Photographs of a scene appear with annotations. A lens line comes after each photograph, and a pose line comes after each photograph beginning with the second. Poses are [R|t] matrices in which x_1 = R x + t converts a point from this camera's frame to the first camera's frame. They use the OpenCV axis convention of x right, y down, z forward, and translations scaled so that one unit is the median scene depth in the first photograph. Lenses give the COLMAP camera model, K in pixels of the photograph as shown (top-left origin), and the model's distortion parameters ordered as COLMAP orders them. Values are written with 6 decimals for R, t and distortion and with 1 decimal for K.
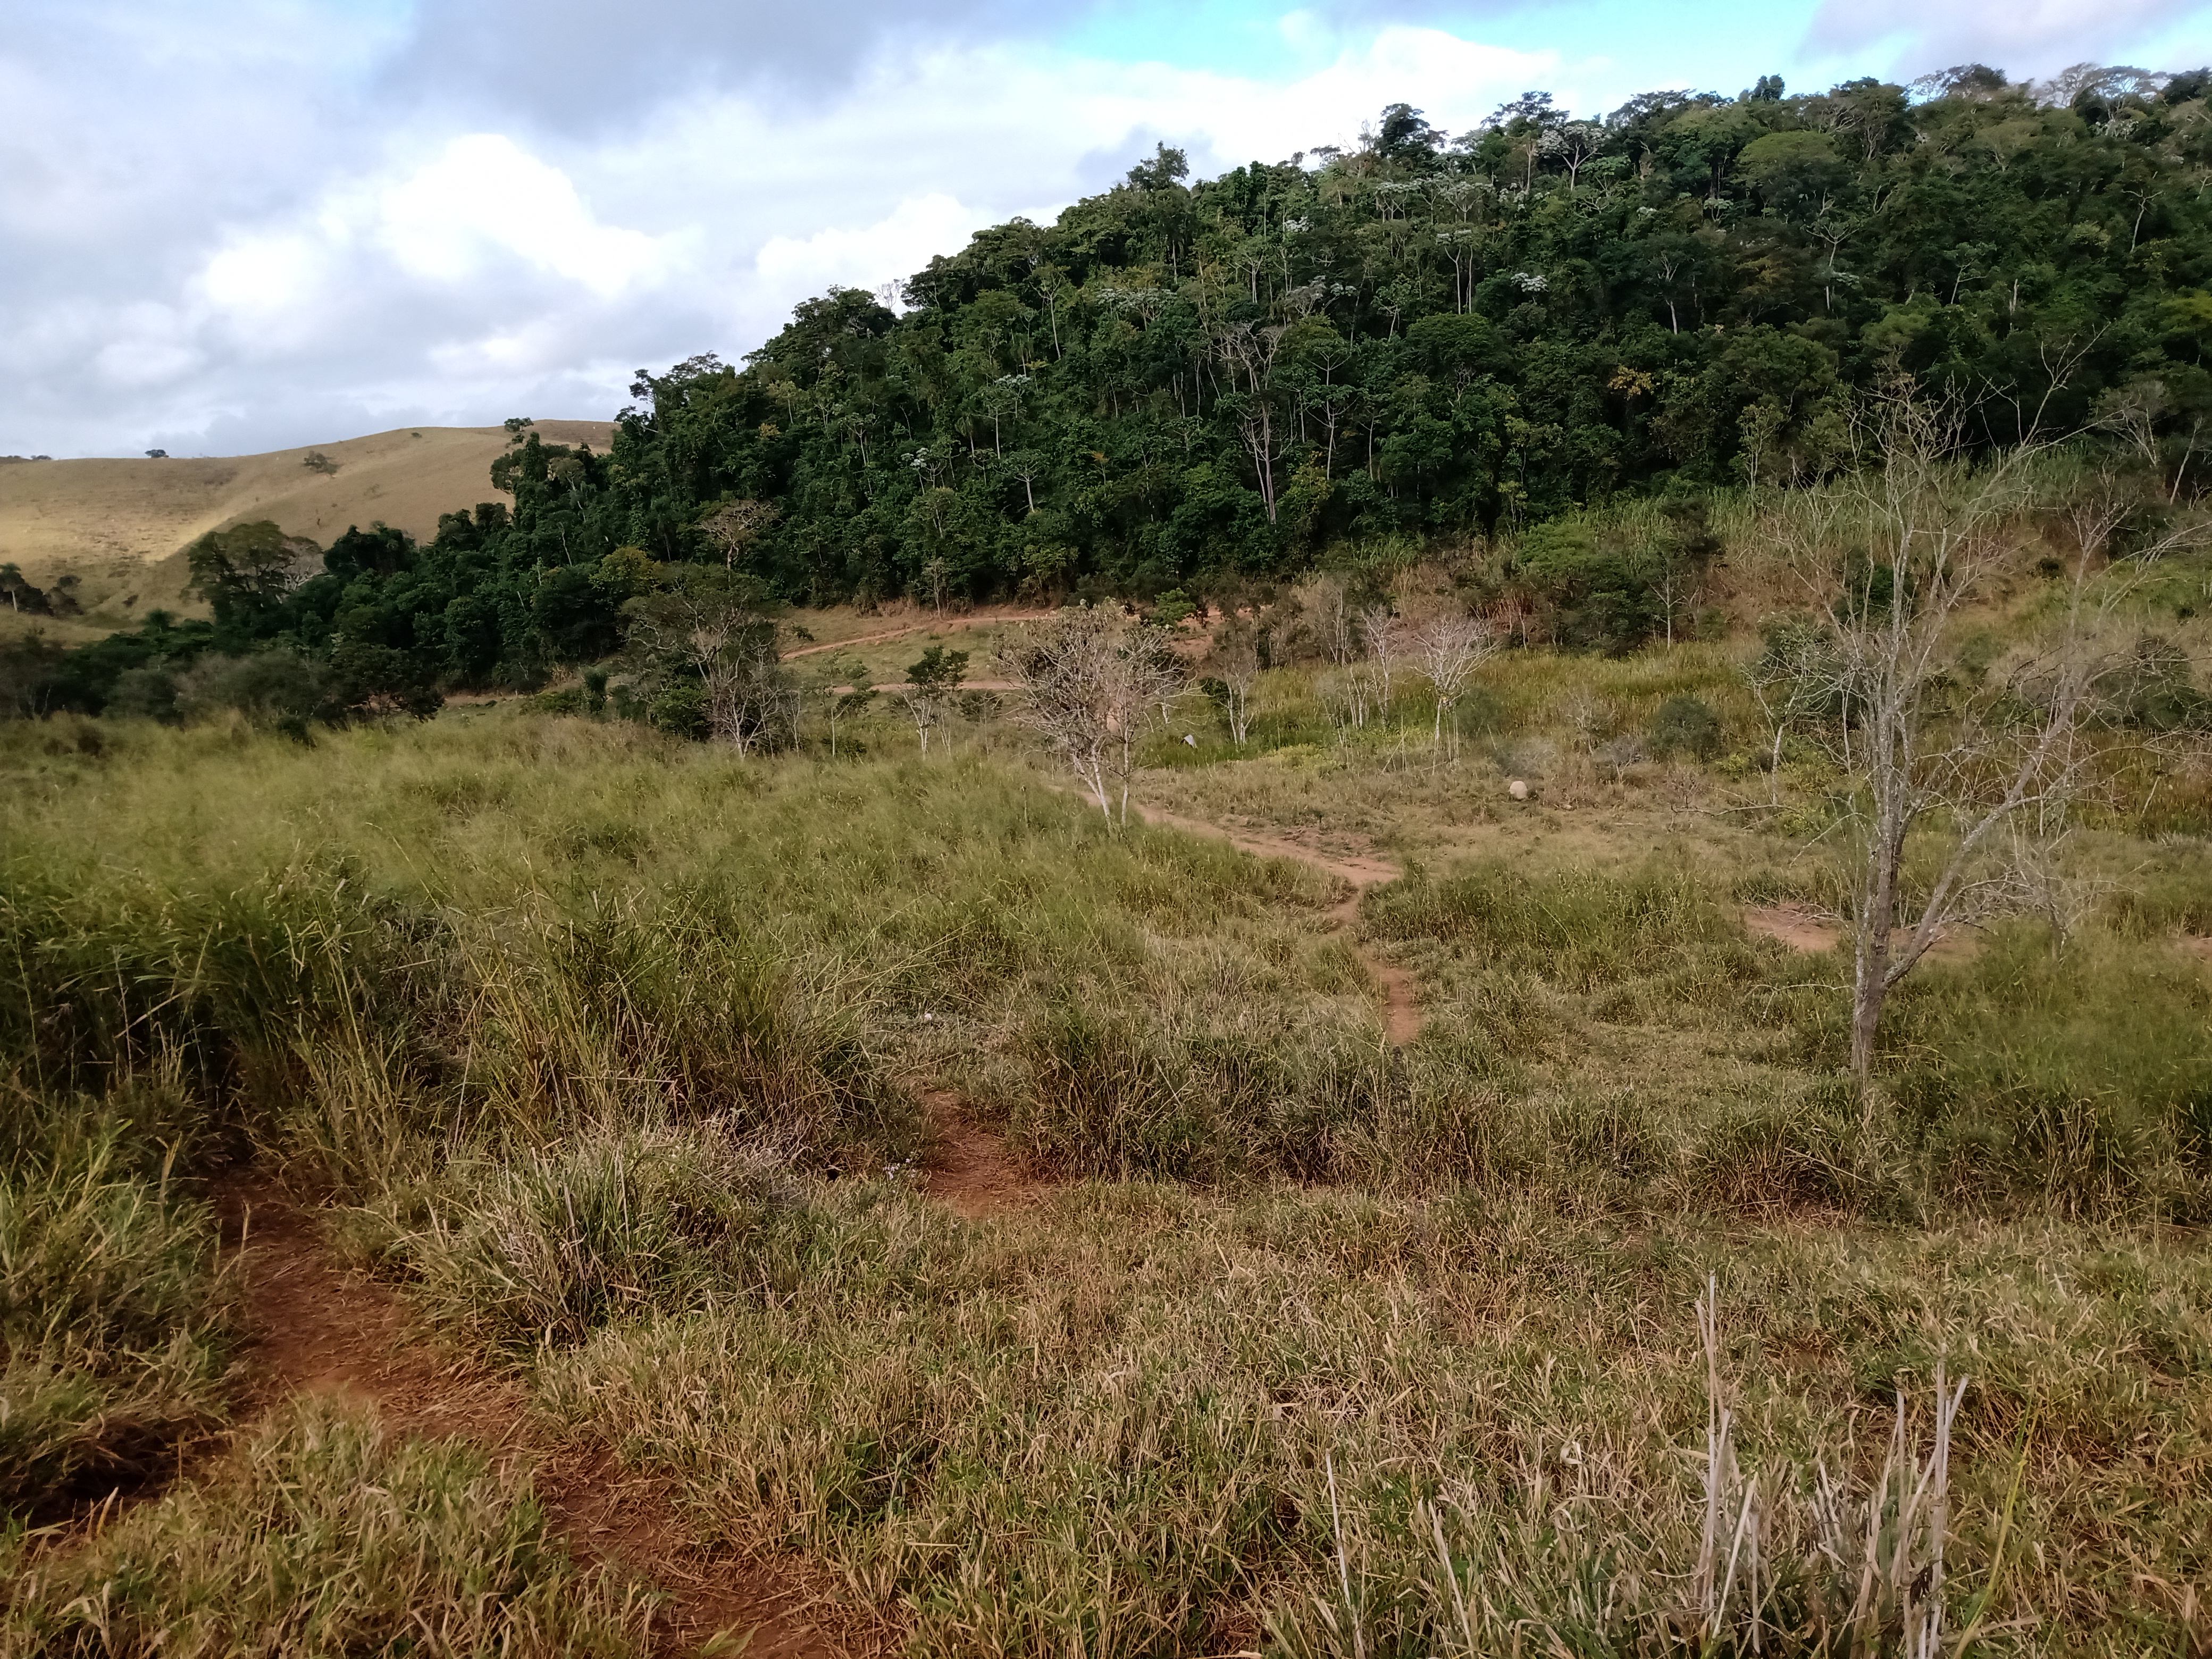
lens RADIAL K [[1945.7, 0, 1128.8], [0, 1945.7, 834.6], [0, 0, 1]] dist [0.111736, -0.007131]
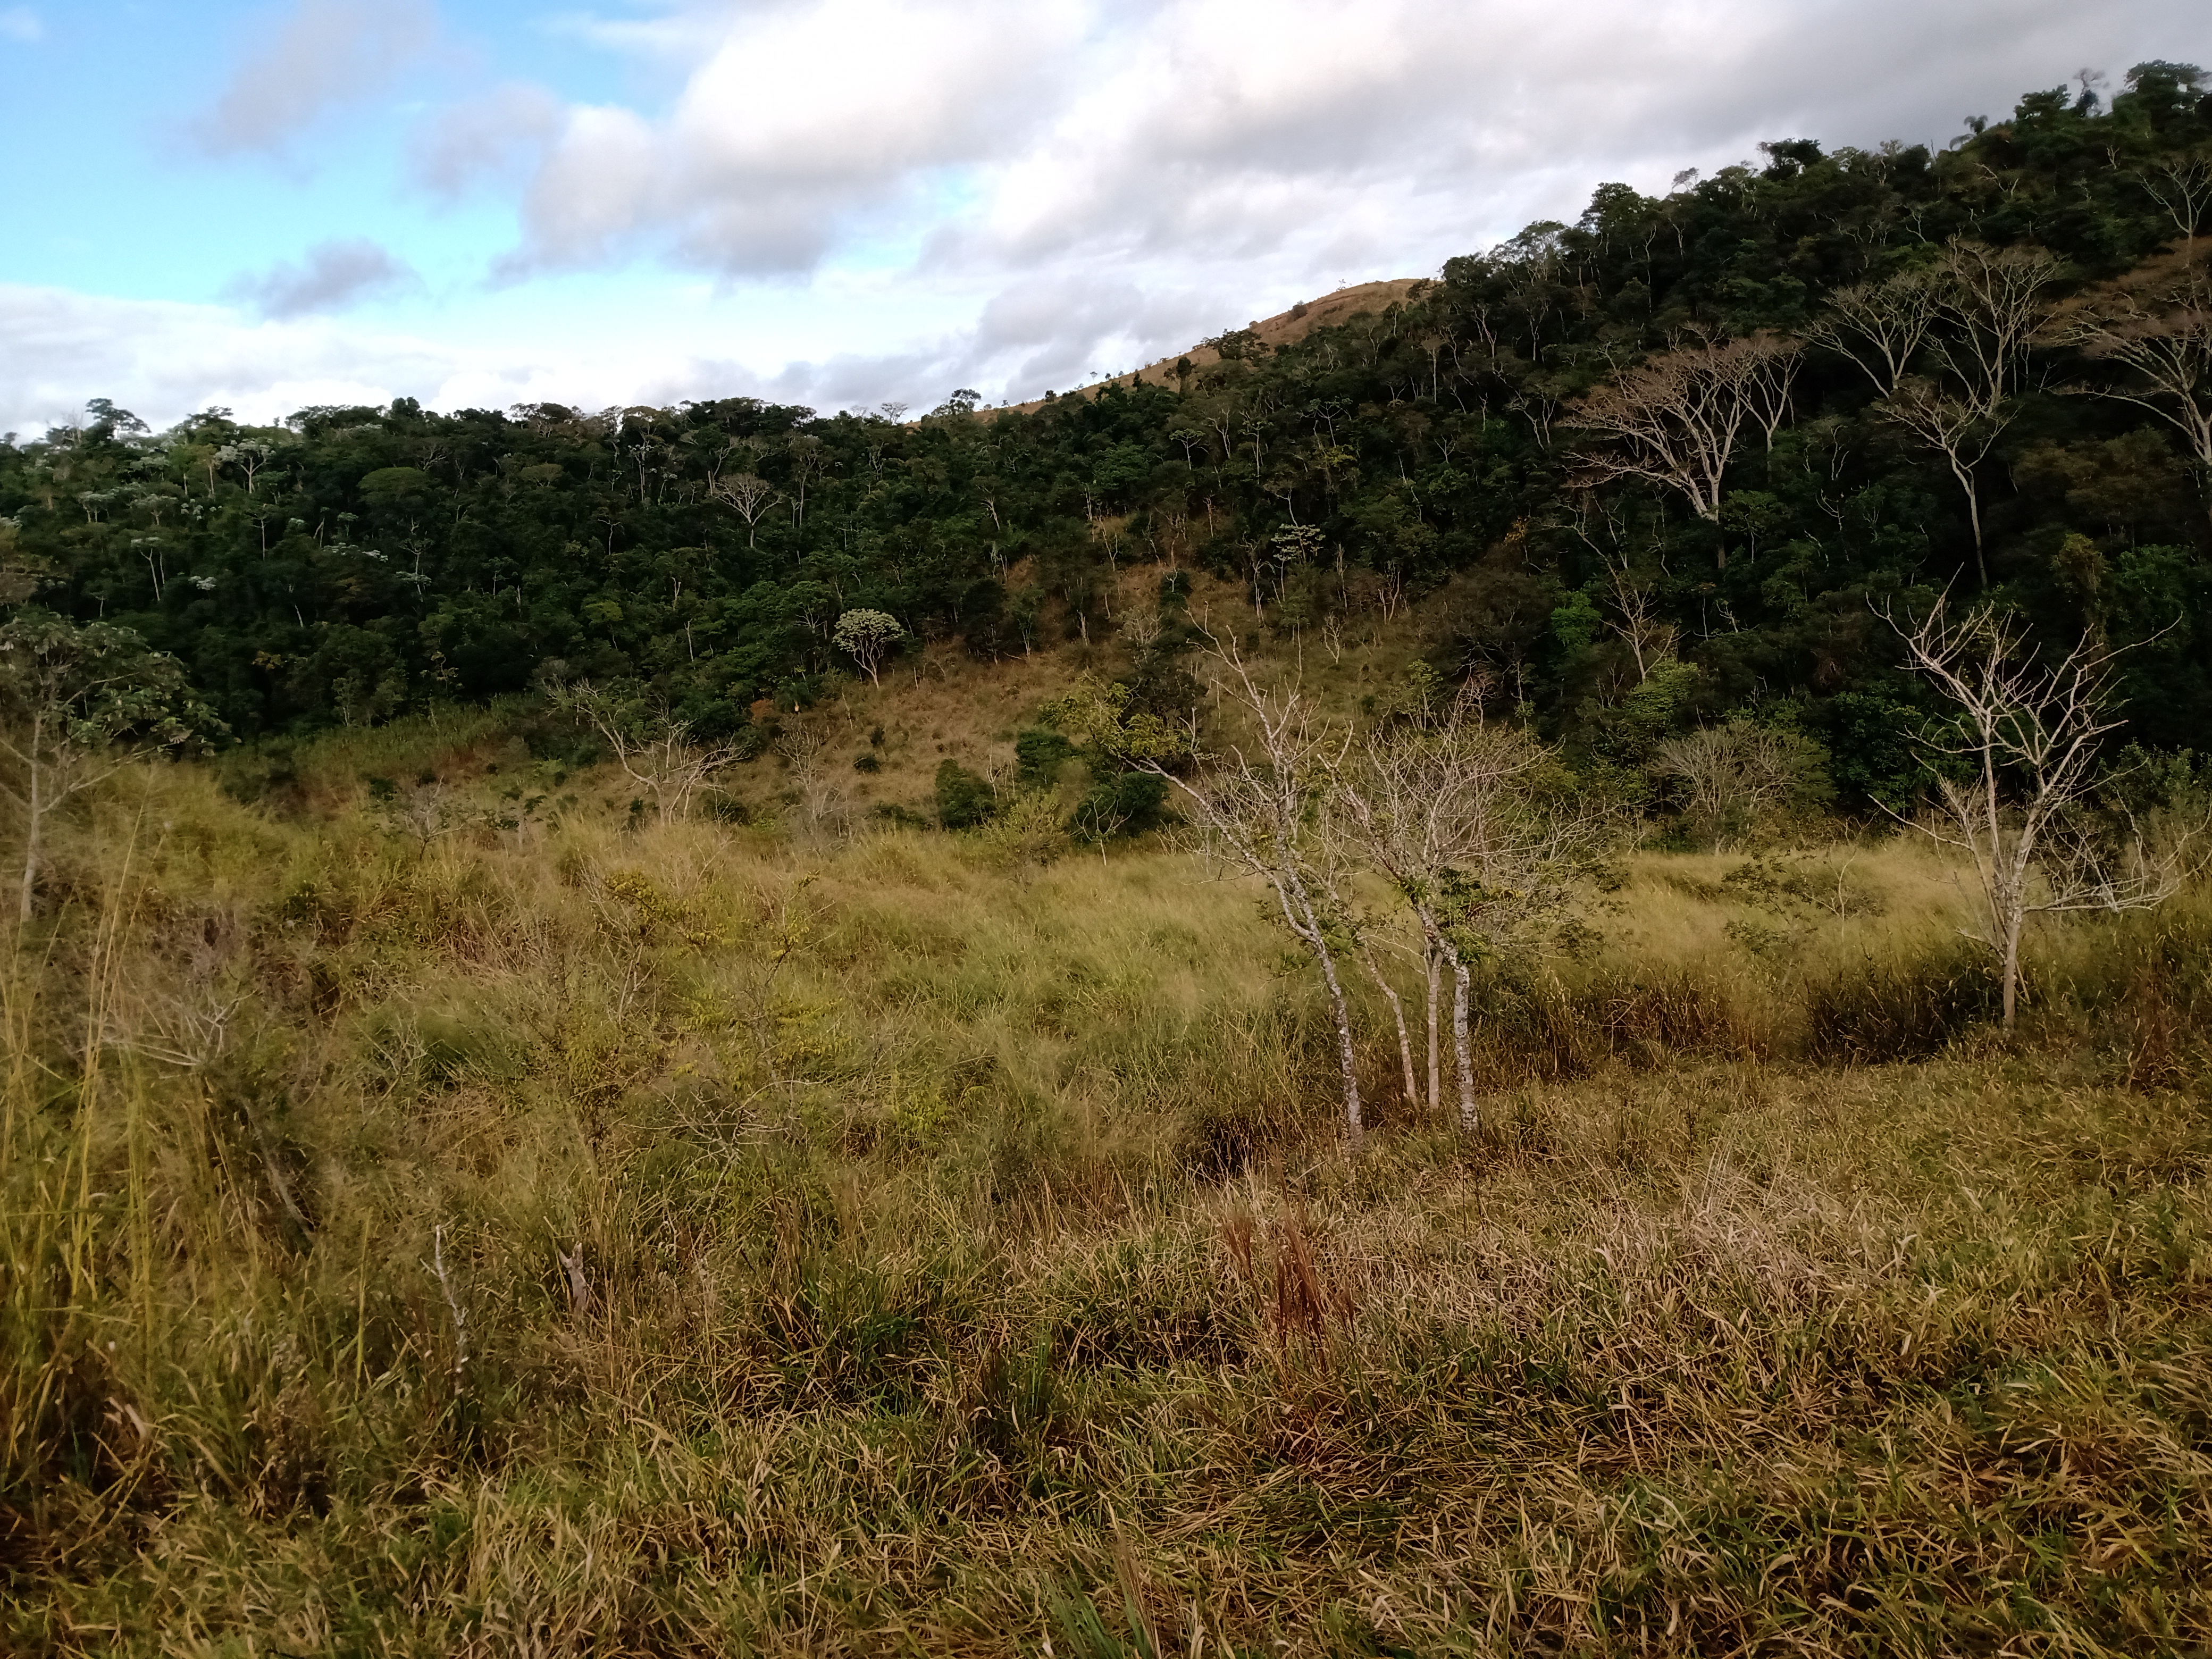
lens RADIAL K [[1945.7, 0, 1128.8], [0, 1945.7, 834.6], [0, 0, 1]] dist [0.111736, -0.007131]
pose [[0.851661, -0.111551, 0.512084, 0.010730], [0.143238, 0.989428, -0.022688, 0.042561], [-0.504139, 0.092673, 0.858636, -0.683990]]
